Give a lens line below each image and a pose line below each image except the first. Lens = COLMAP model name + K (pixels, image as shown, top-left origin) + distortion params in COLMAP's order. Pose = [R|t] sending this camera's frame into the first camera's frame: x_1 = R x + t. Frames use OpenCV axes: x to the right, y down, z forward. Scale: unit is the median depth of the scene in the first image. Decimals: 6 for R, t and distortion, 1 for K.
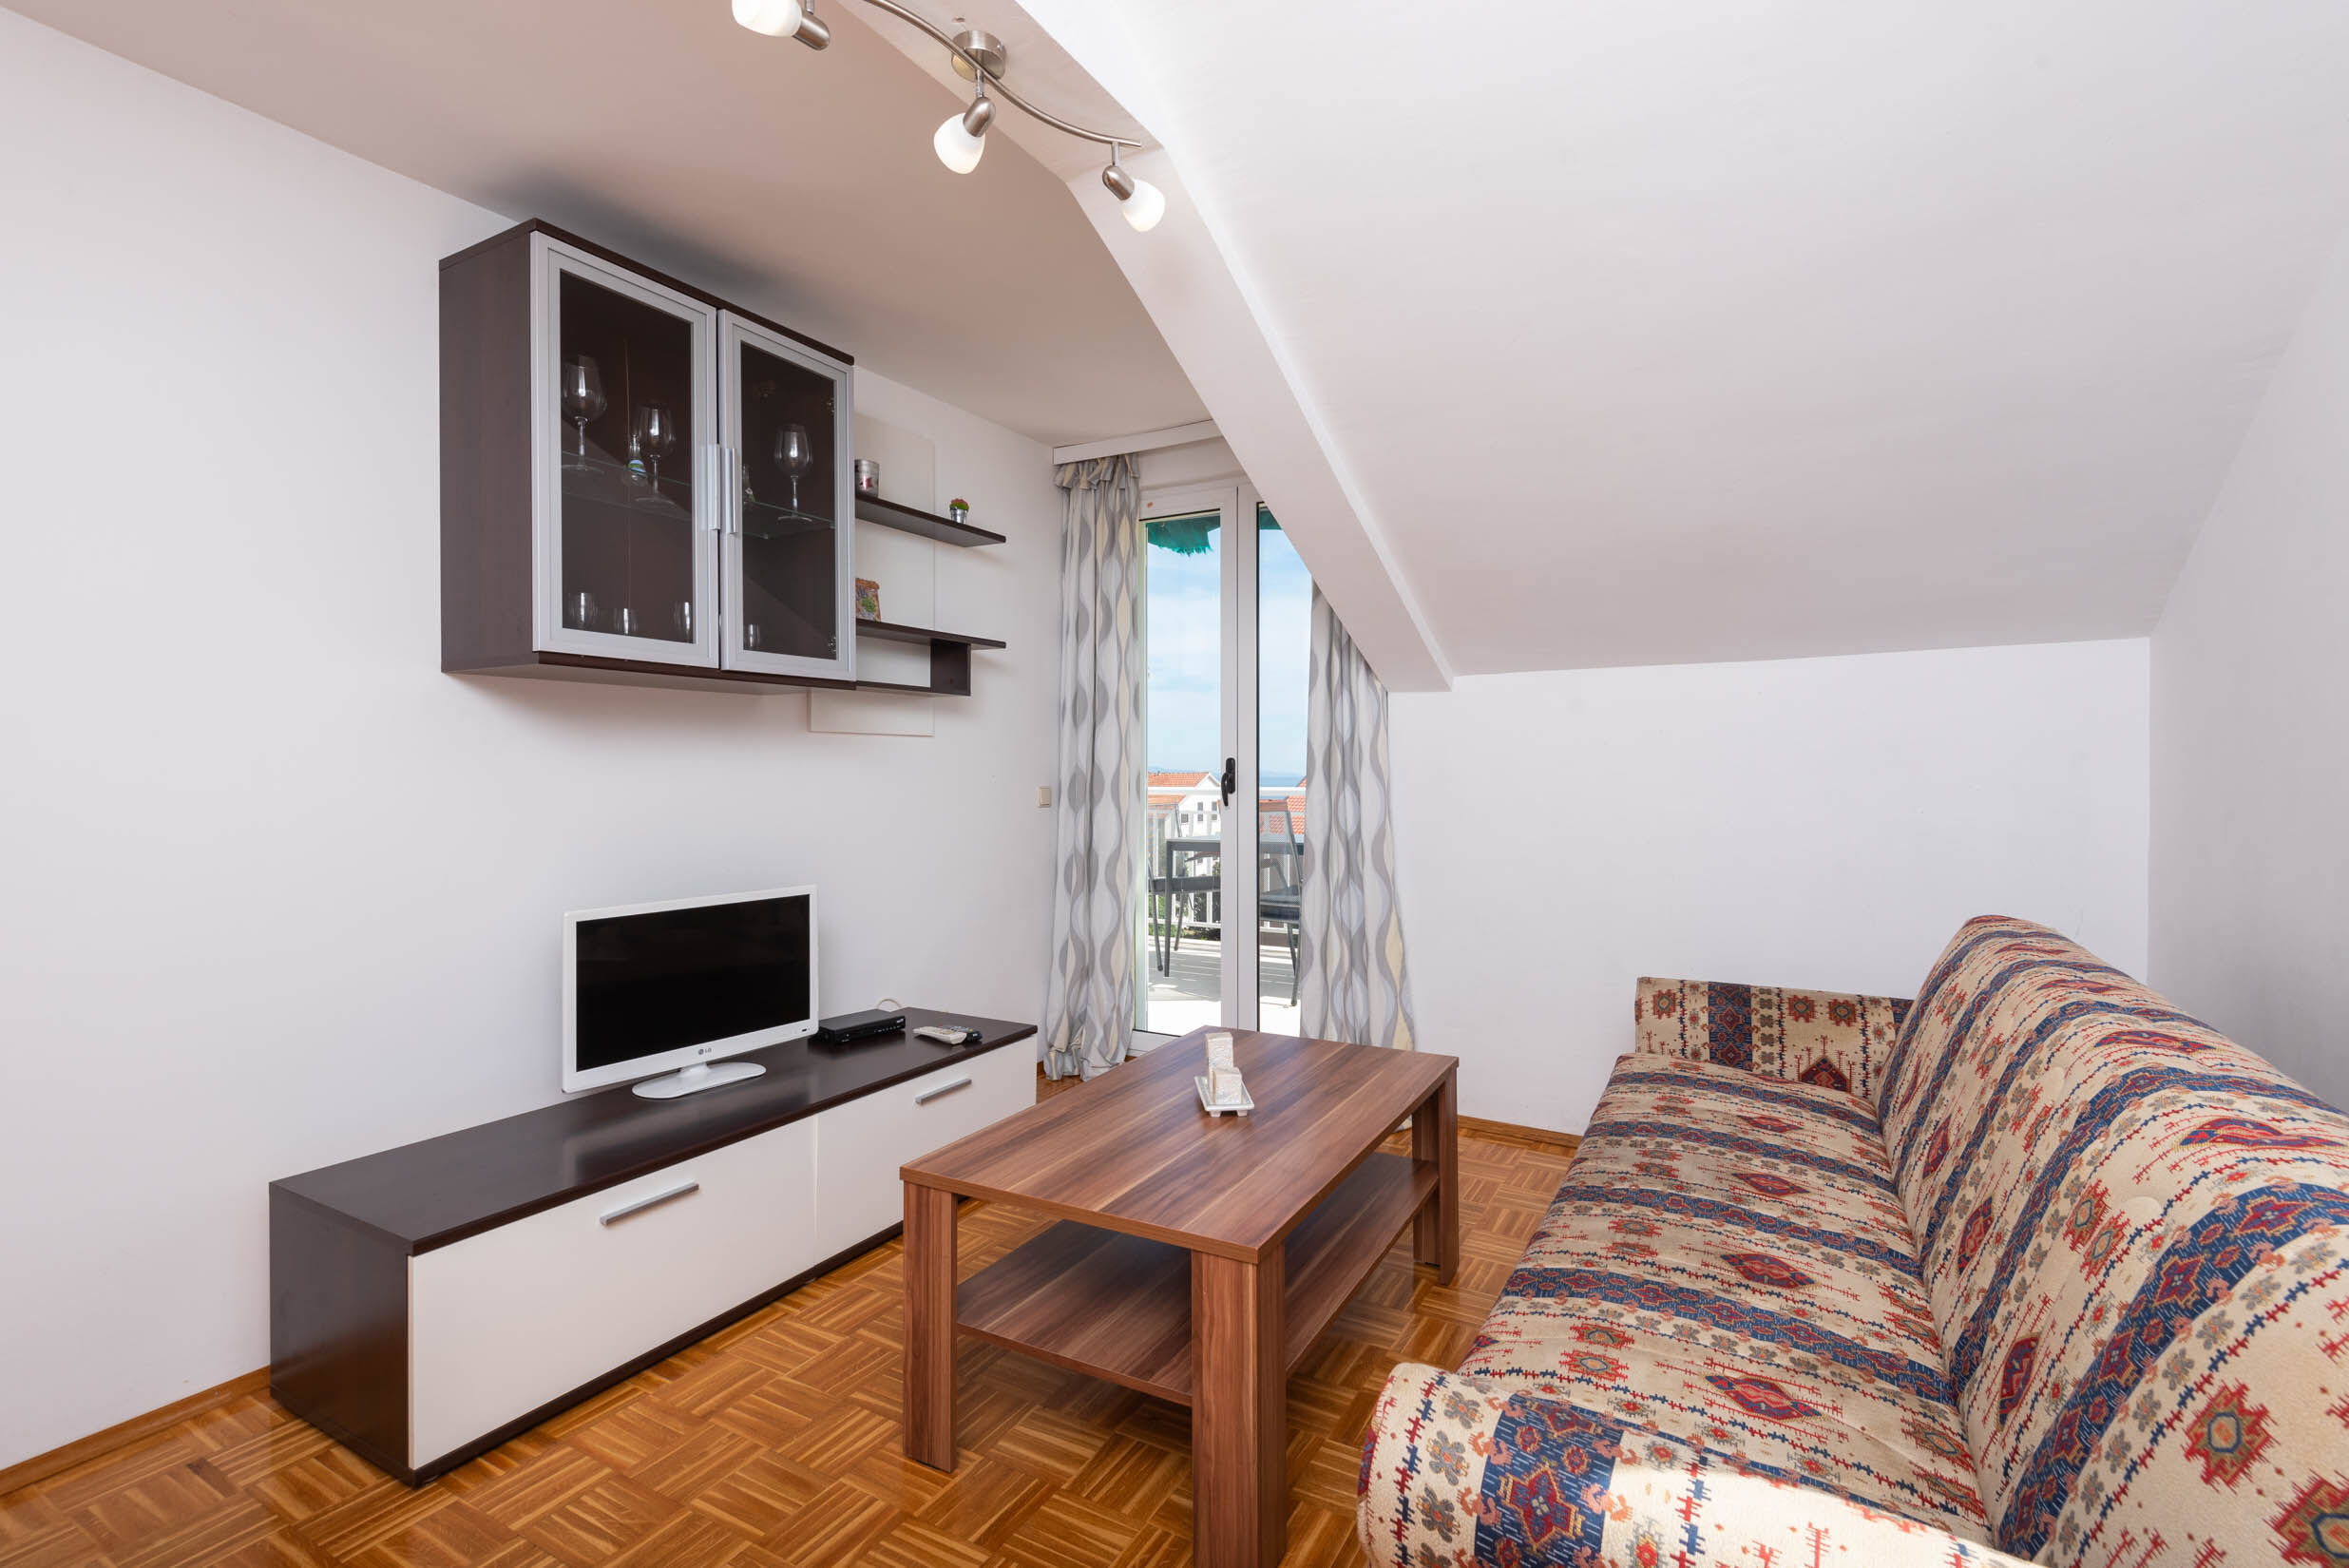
lens RADIAL K [[1084.4, 0, 1177.8], [0, 1084.4, 771.9], [0, 0, 1]] dist [-0.011571, -0.000202]
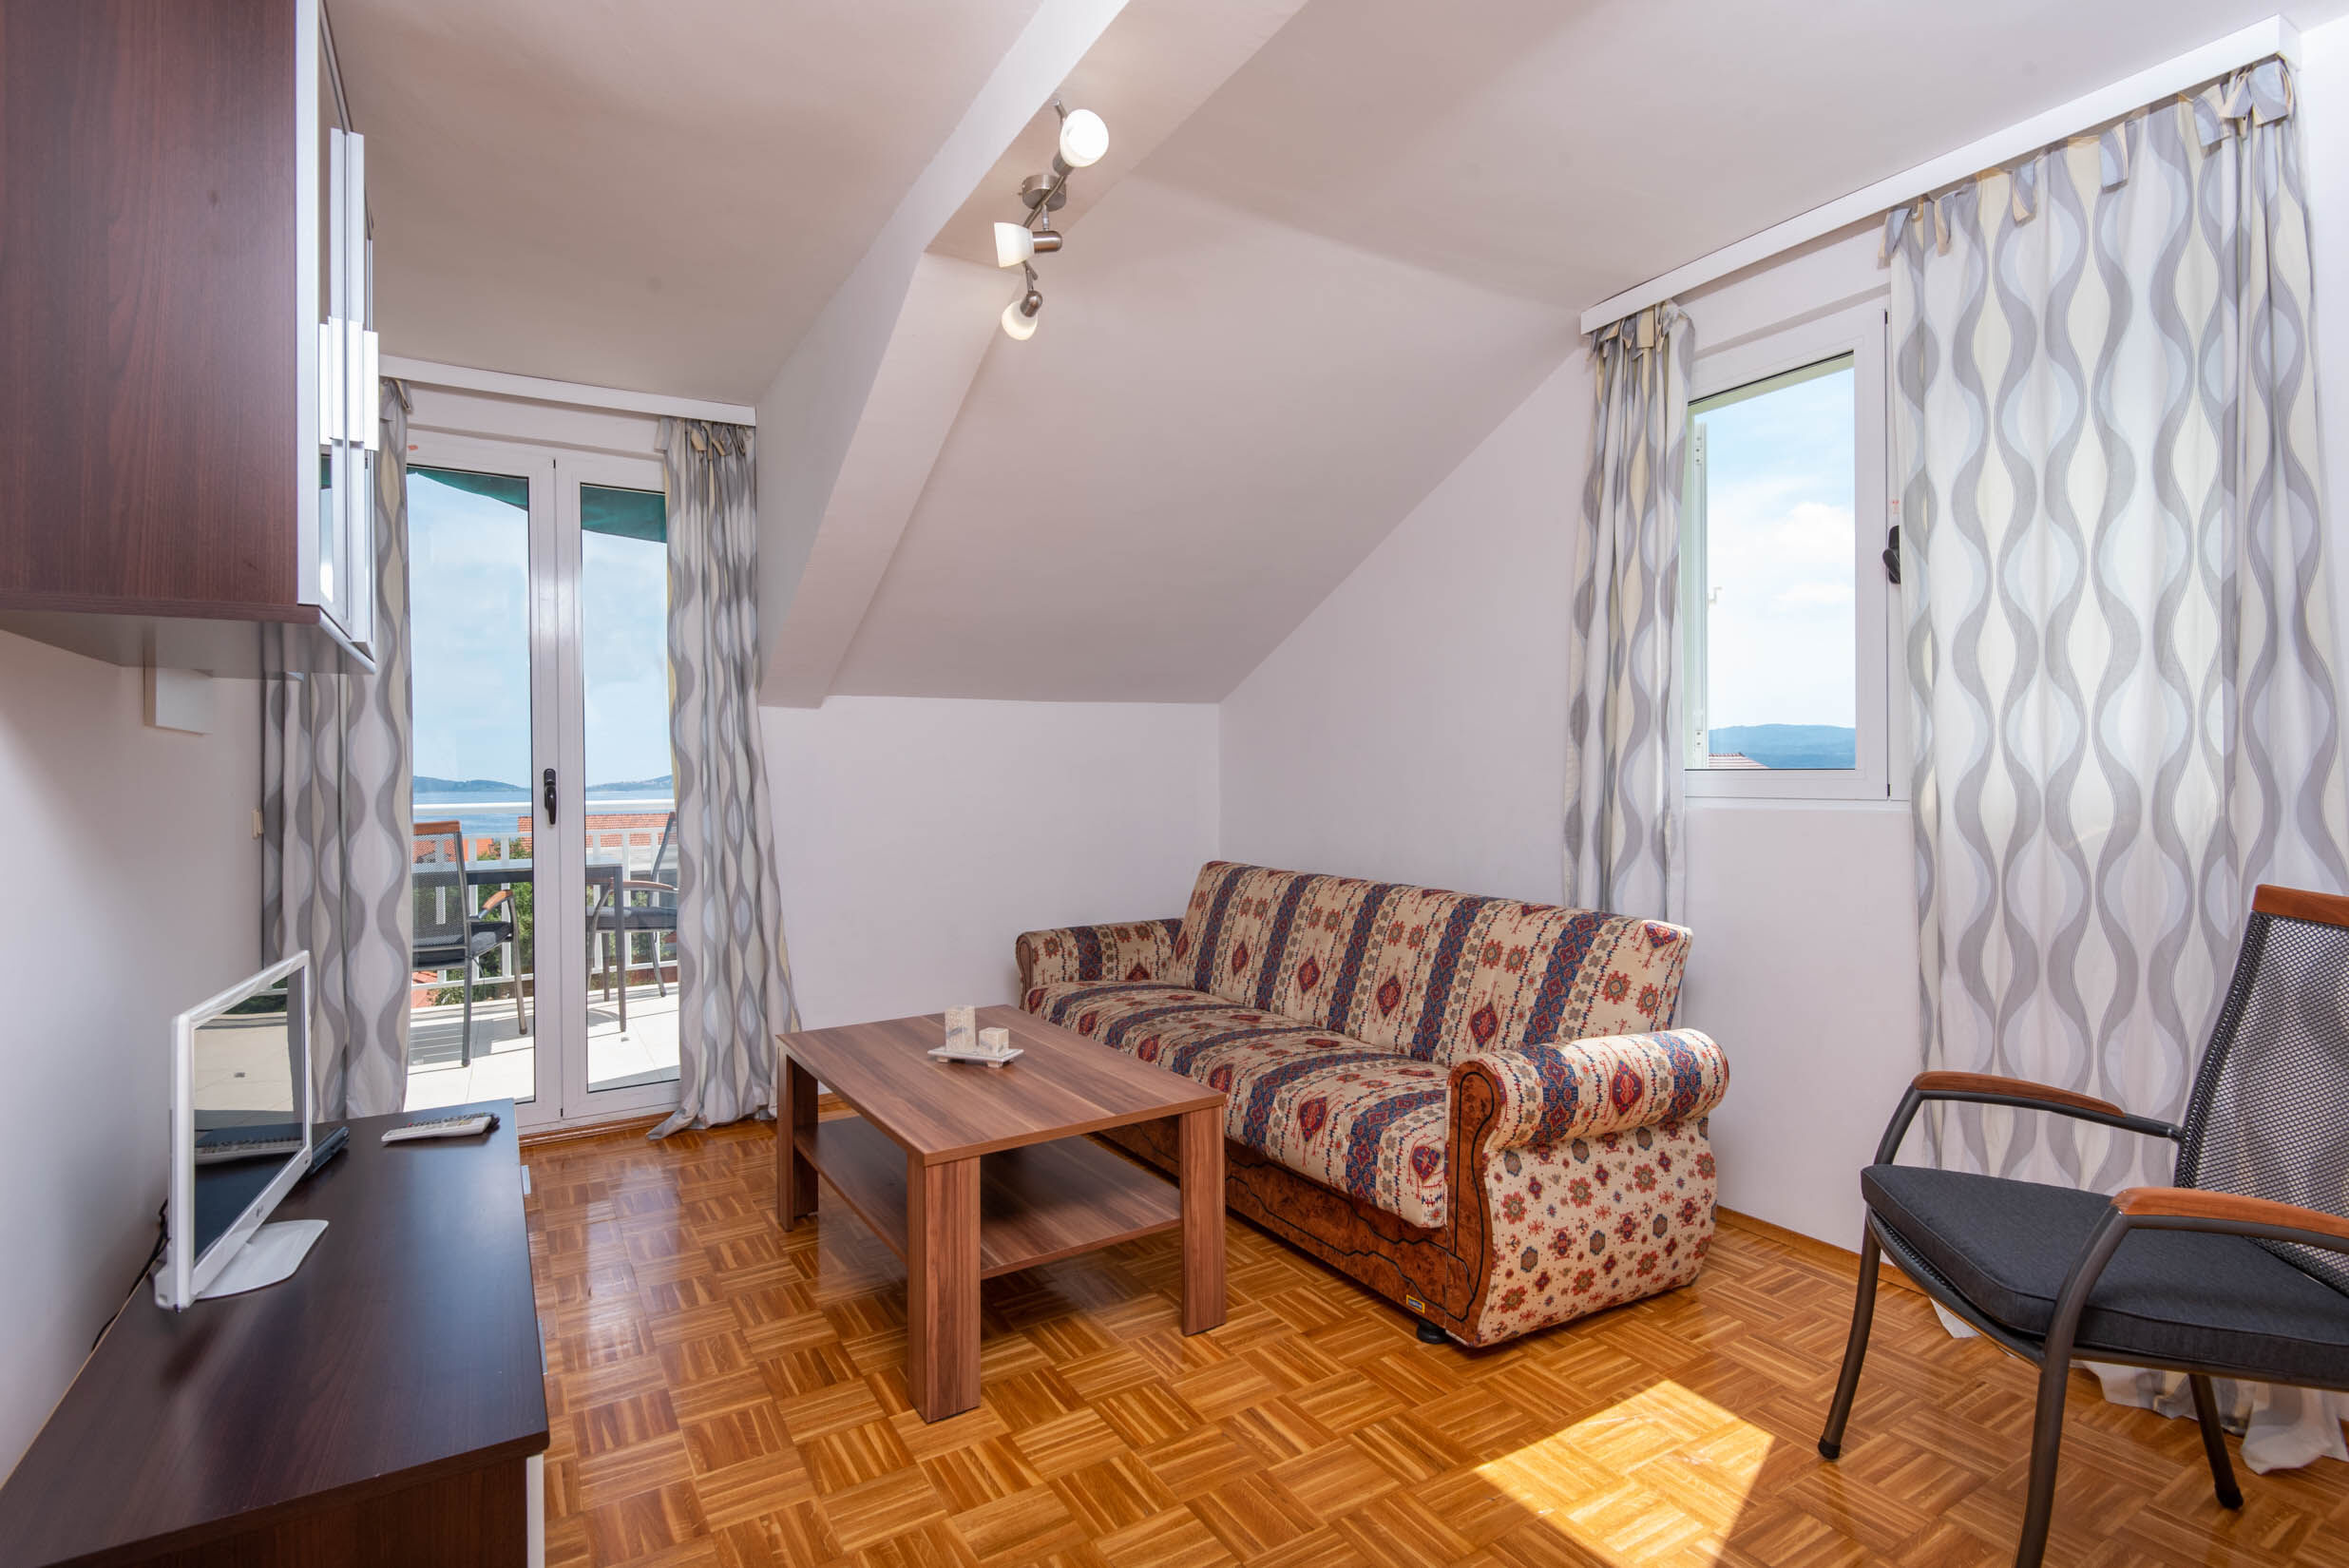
lens RADIAL K [[1116.1, 0, 1174.5], [0, 1116.1, 784.0], [0, 0, 1]] dist [0.001746, 0.000188]
pose [[0.479885, -0.012742, 0.877239, -0.773868], [0.013053, 0.999888, 0.007382, -0.005272], [-0.877234, 0.007908, 0.479997, 0.173124]]
